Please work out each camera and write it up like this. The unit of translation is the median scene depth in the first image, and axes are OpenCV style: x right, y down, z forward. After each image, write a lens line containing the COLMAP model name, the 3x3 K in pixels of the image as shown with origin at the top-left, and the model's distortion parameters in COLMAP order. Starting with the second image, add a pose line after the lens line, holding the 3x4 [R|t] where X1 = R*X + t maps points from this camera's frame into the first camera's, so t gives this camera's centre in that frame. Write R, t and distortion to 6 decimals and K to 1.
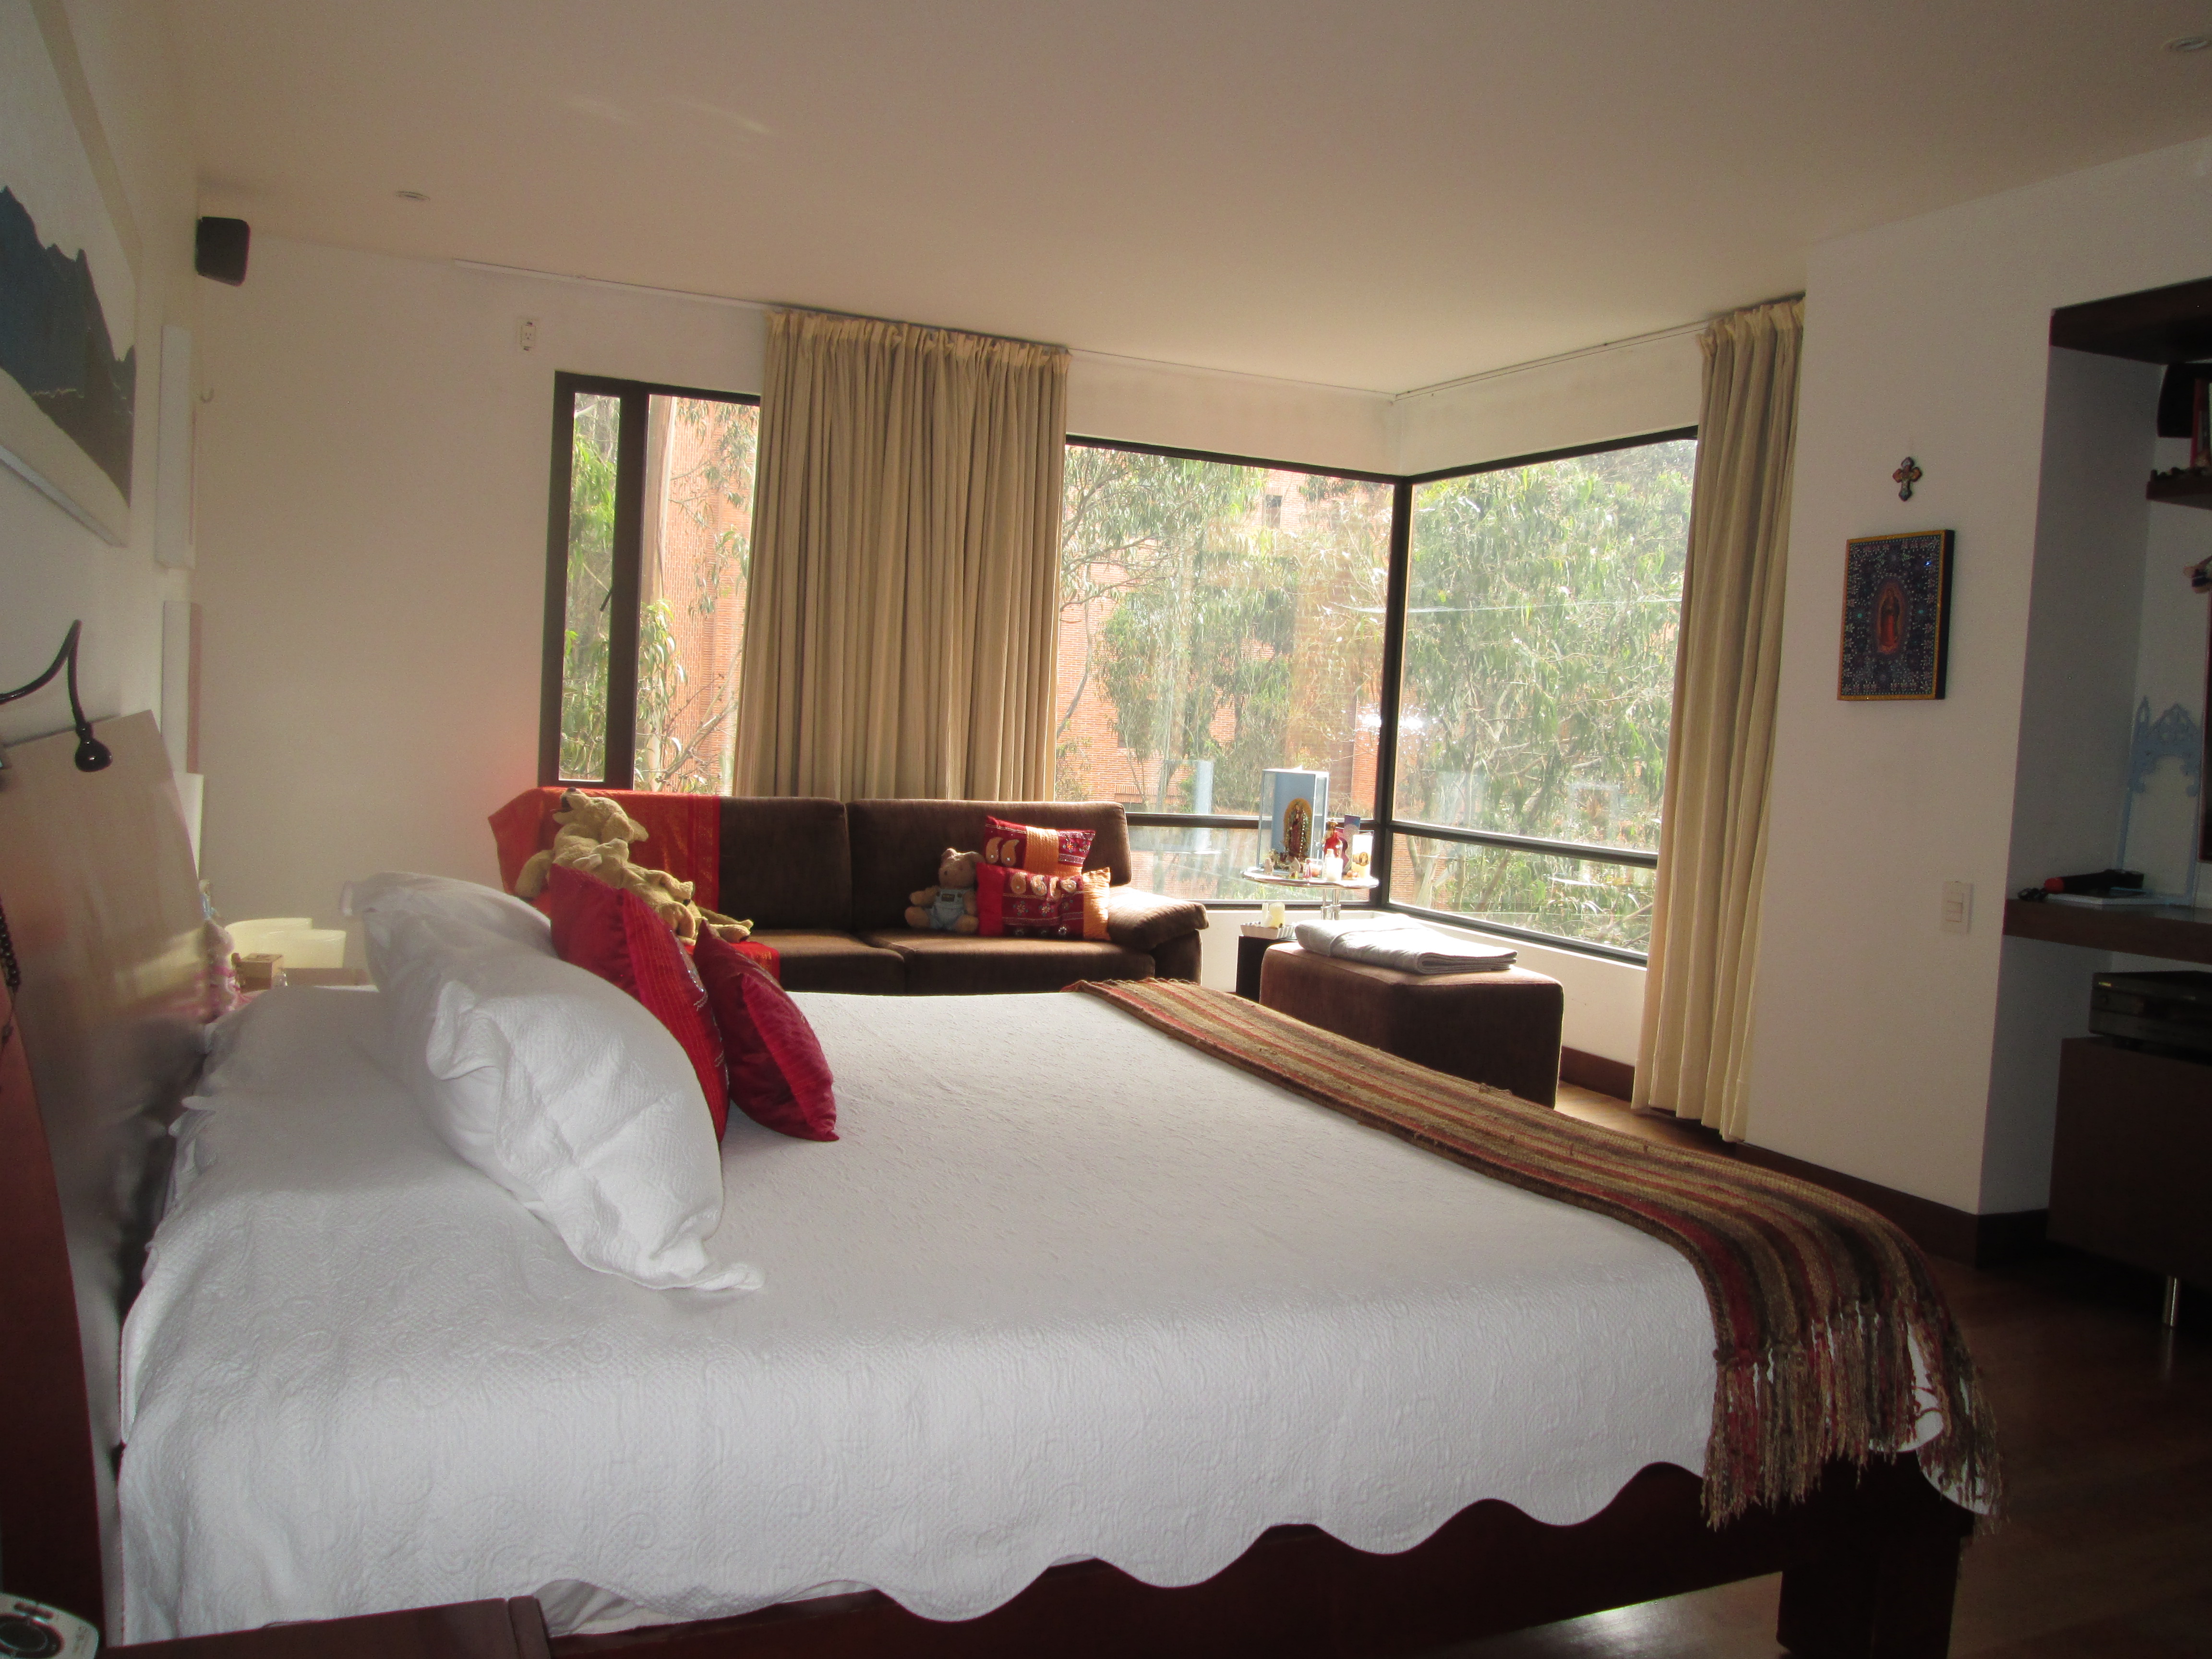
lens RADIAL K [[1805.9, 0, 1096.1], [0, 1805.9, 841.6], [0, 0, 1]] dist [-0.049783, 0.018044]
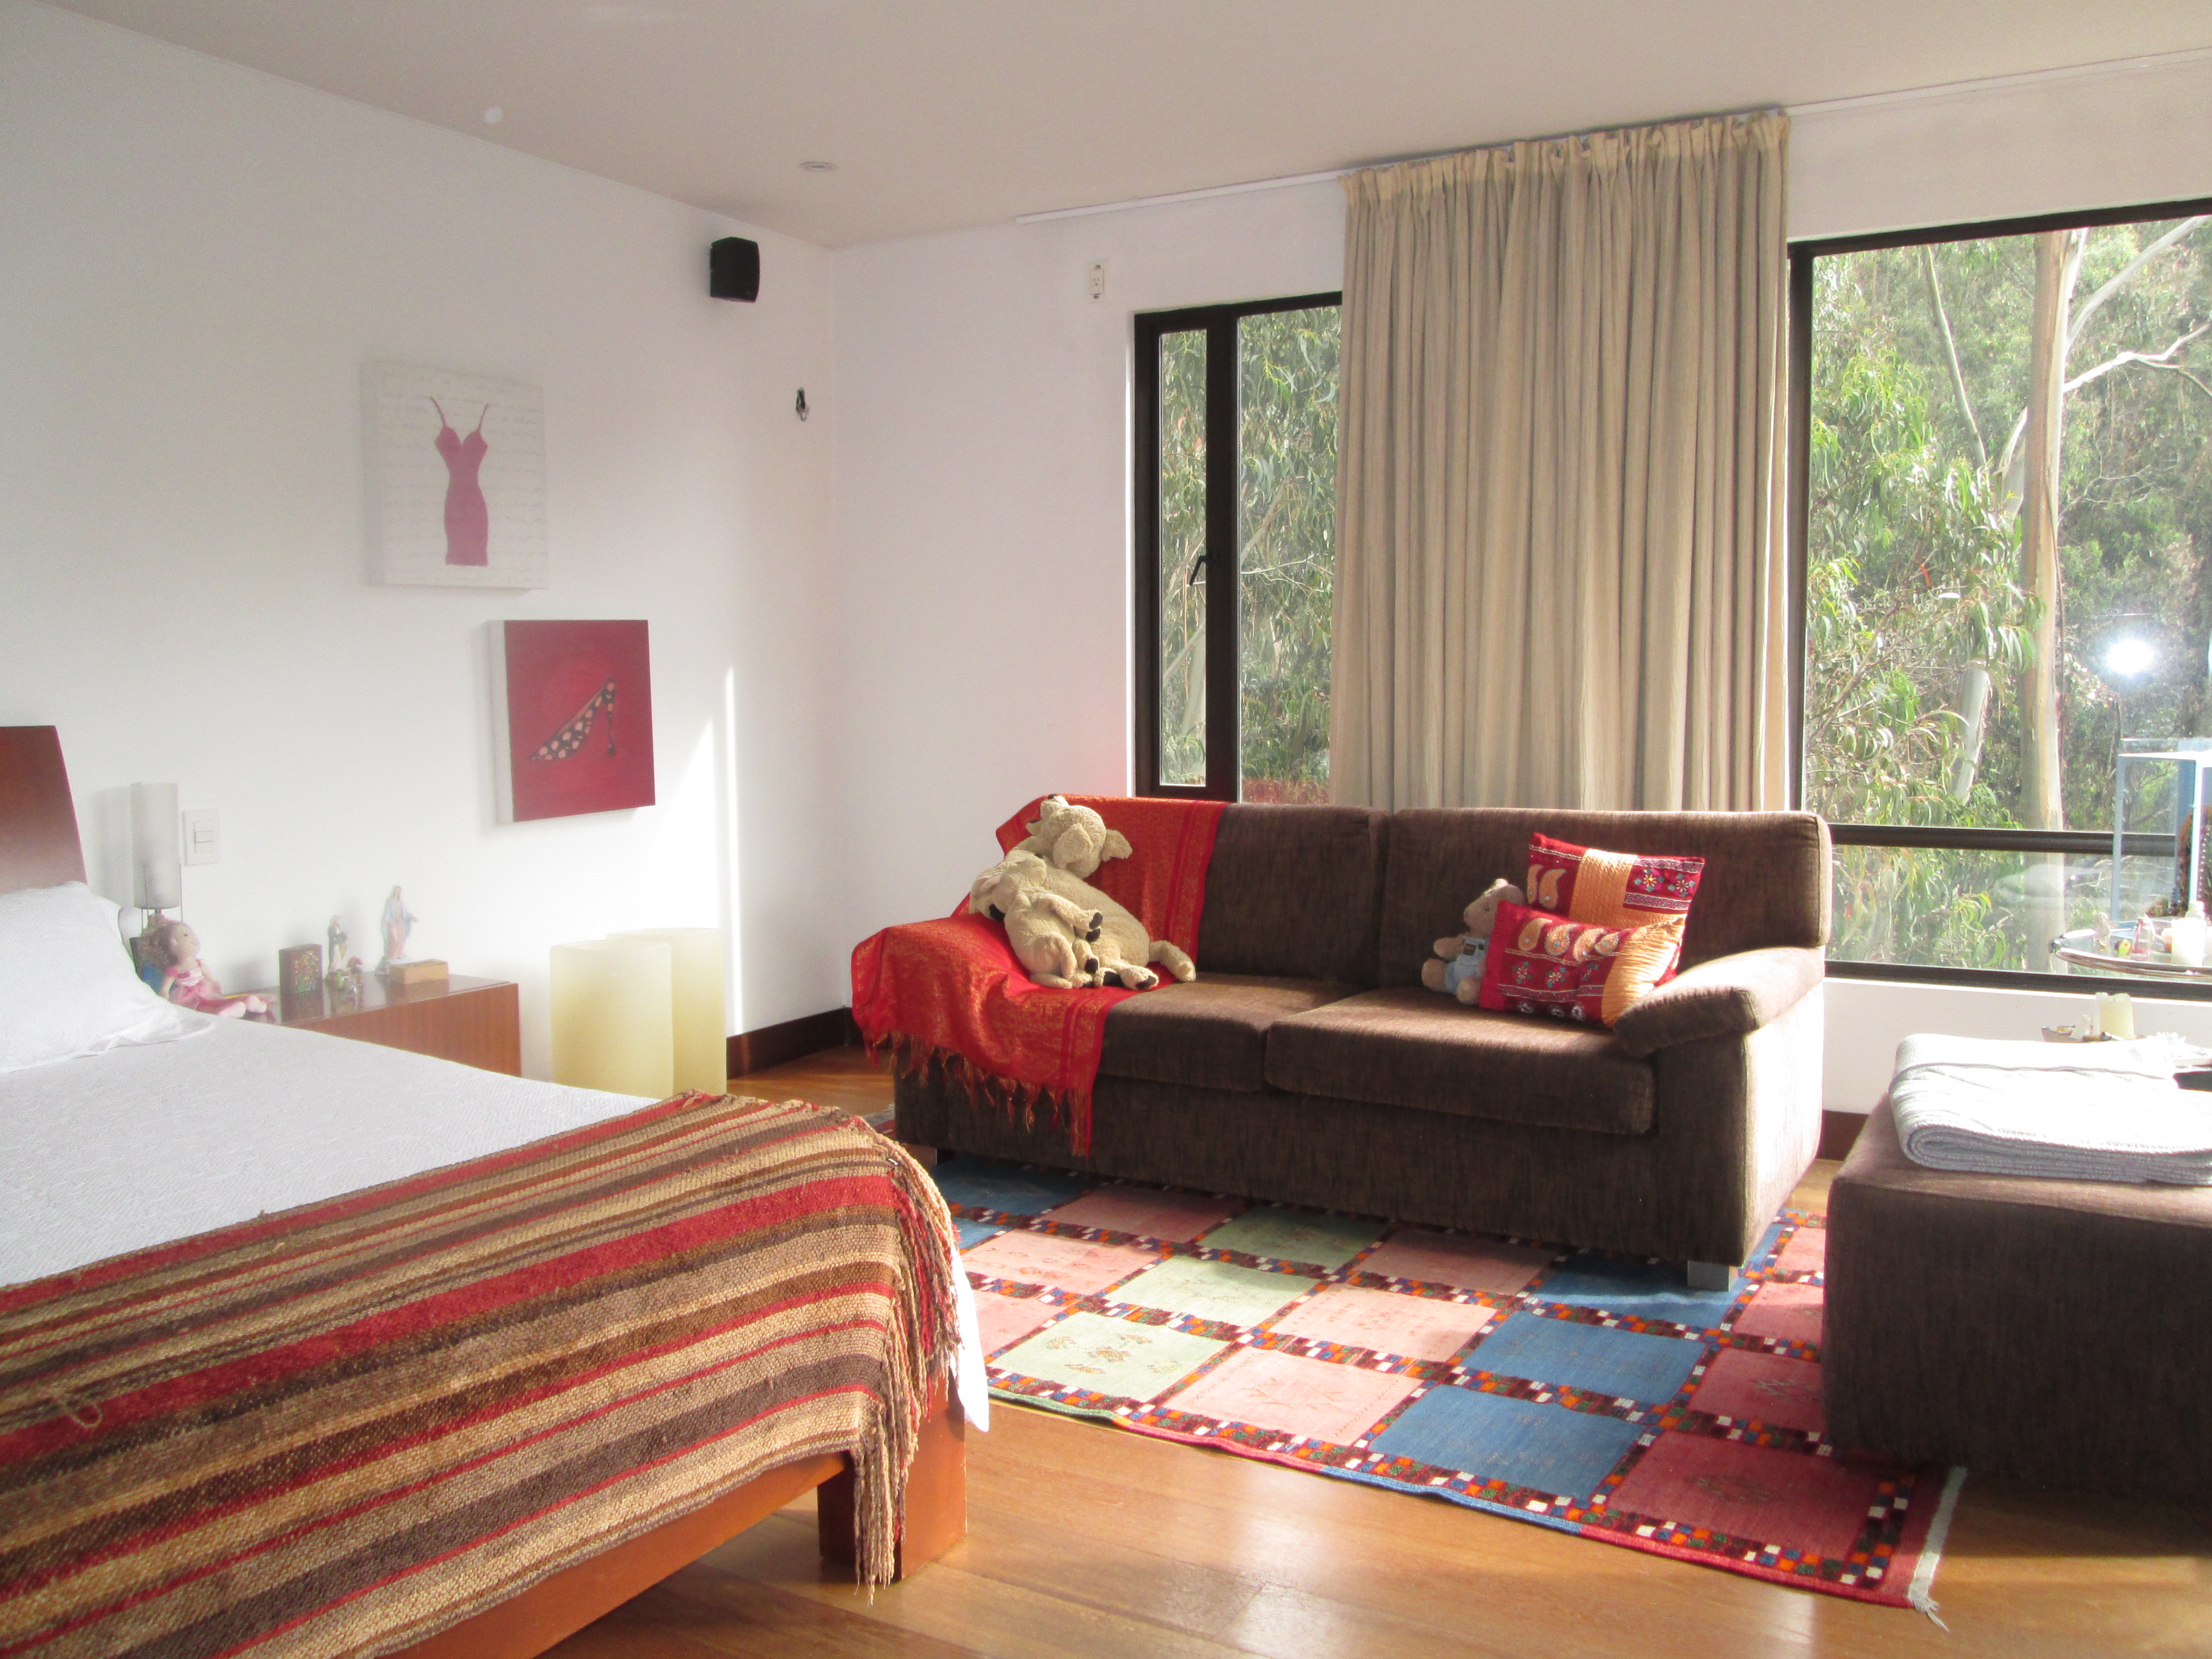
lens RADIAL K [[1805.9, 0, 1109.4], [0, 1805.9, 821.5], [0, 0, 1]] dist [-0.049783, 0.018044]
pose [[0.594235, 0.002878, -0.804286, 0.383037], [-0.018239, 0.999785, -0.009899, -0.008777], [0.804085, 0.020552, 0.594160, 0.469340]]
